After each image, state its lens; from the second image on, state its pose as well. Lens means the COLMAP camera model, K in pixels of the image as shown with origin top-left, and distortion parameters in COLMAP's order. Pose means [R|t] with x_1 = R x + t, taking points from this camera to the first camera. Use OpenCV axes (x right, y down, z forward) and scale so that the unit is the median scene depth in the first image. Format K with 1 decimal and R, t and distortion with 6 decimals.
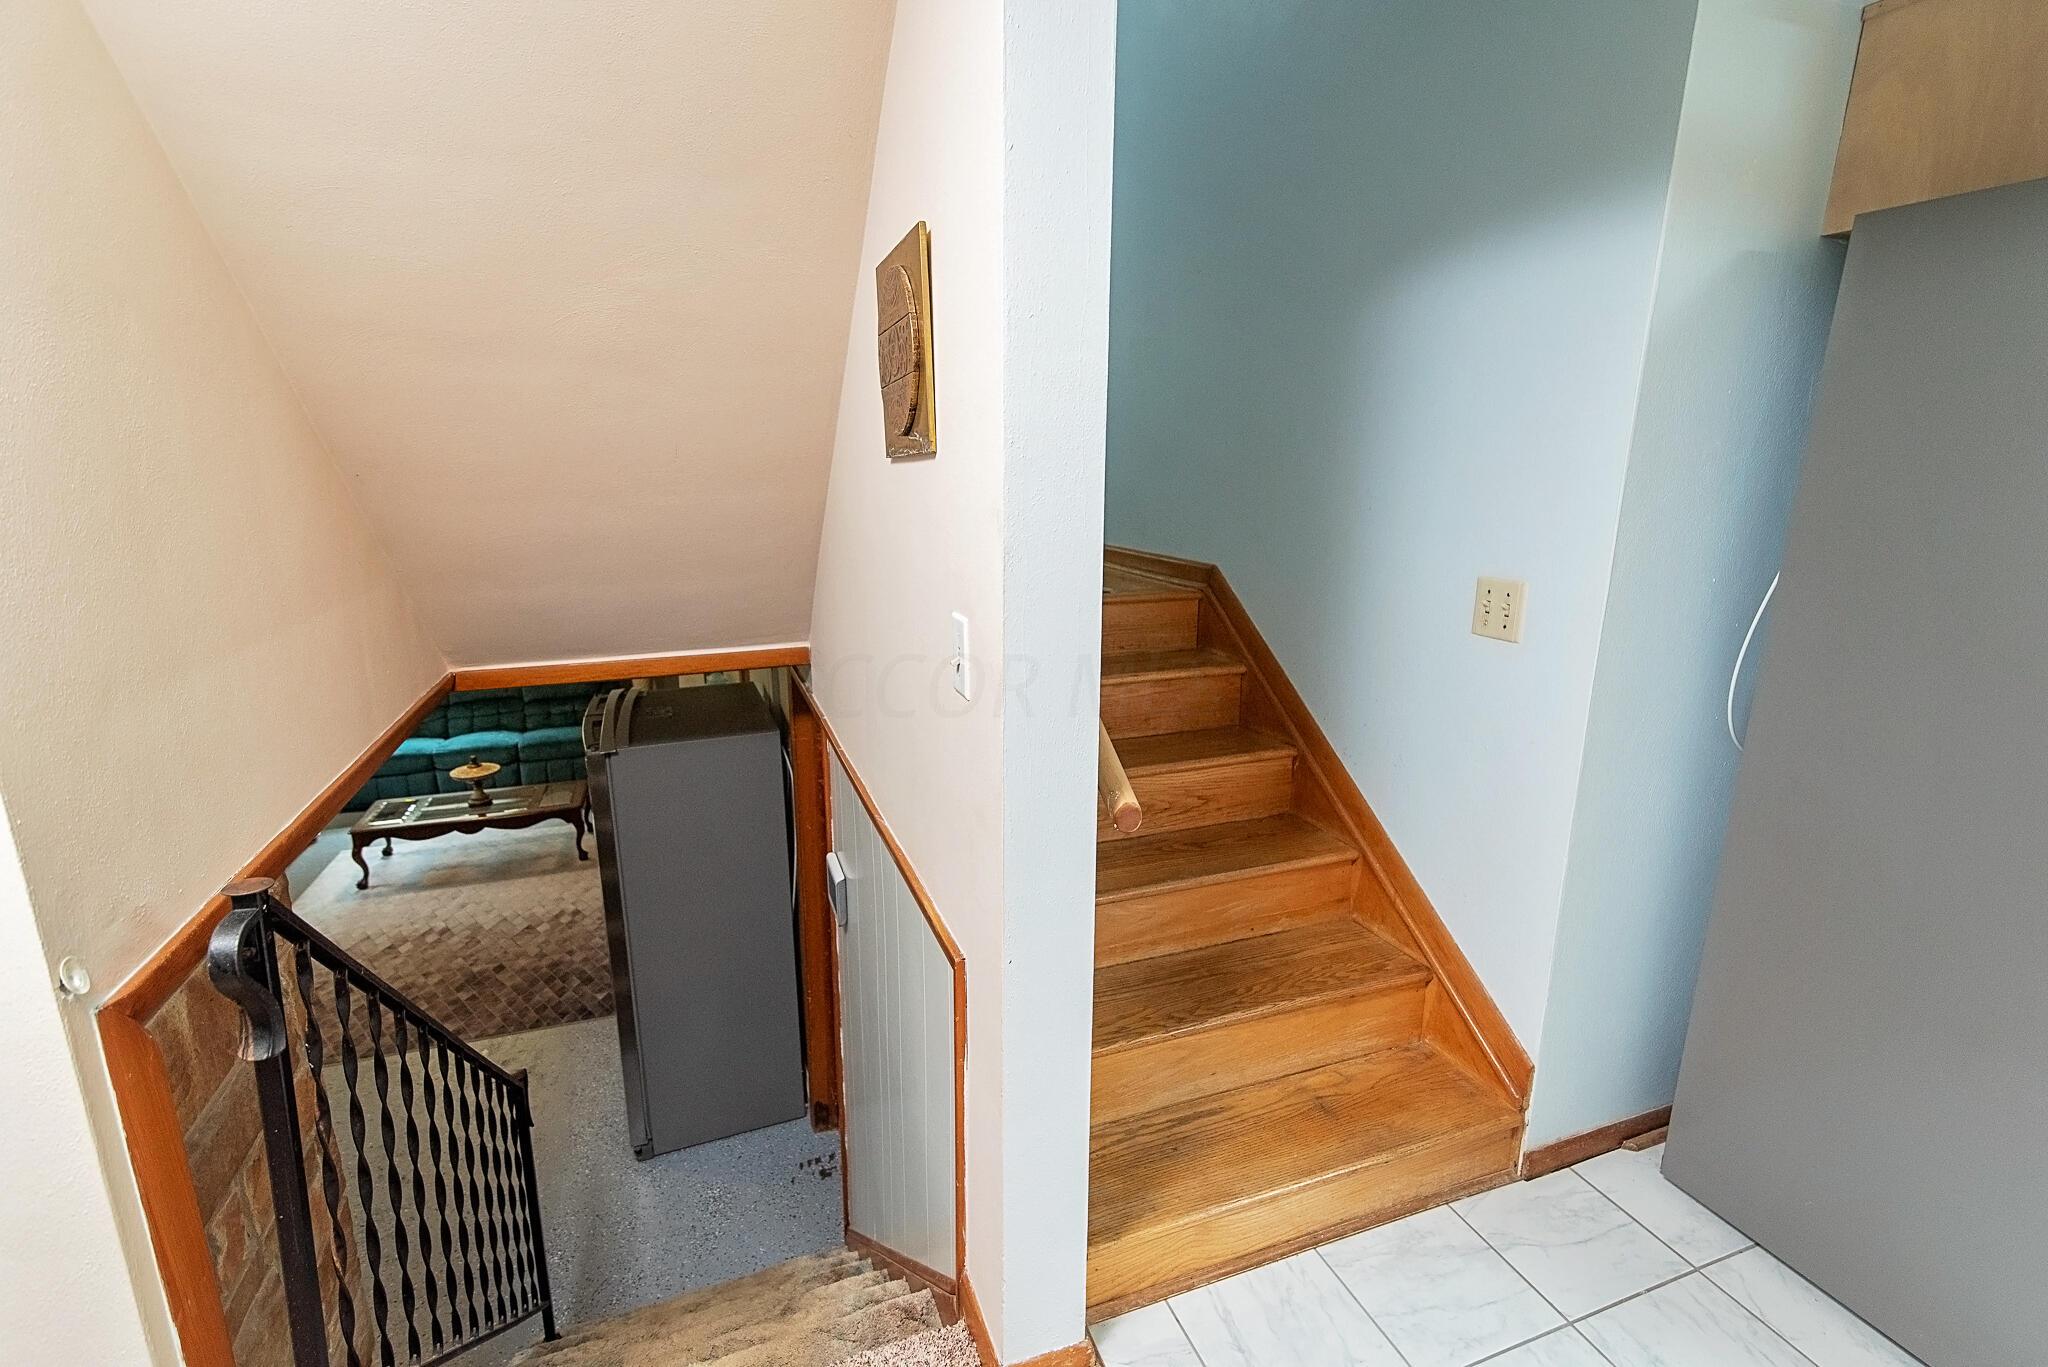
lens RADIAL K [[938.4, 0, 1024.0], [0, 938.4, 683.5], [0, 0, 1]] dist [0.000461, 0.000024]
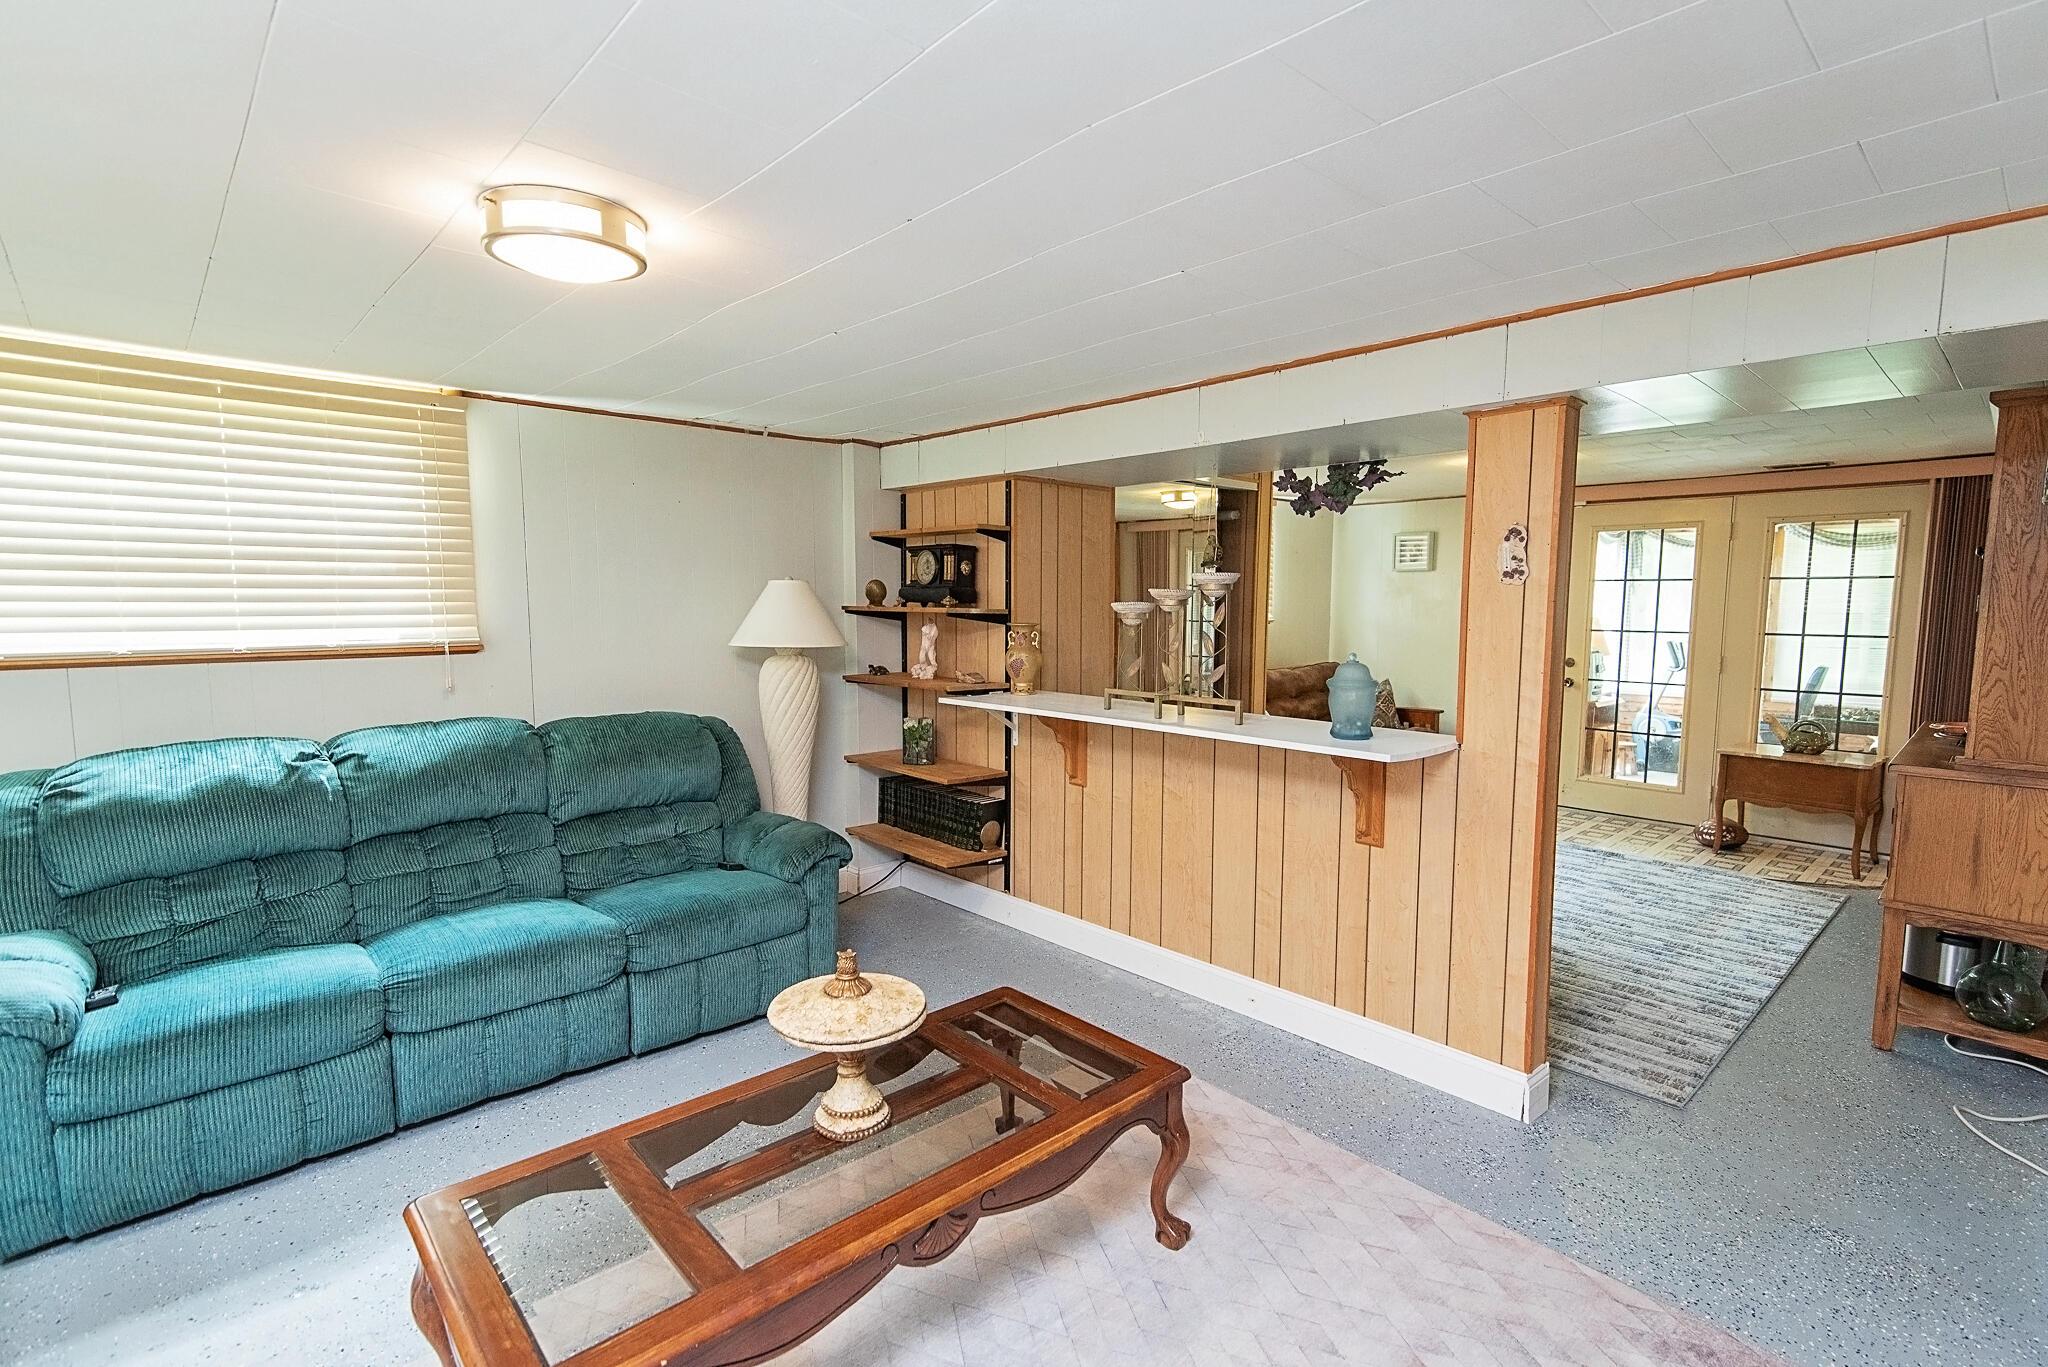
lens RADIAL K [[938.4, 0, 1024.0], [0, 938.4, 683.5], [0, 0, 1]] dist [0.000461, 0.000024]
pose [[0.929353, -0.036557, 0.367377, -0.509772], [0.090950, 0.987088, -0.131854, 0.032985], [-0.357813, 0.155952, 0.920678, 0.578493]]
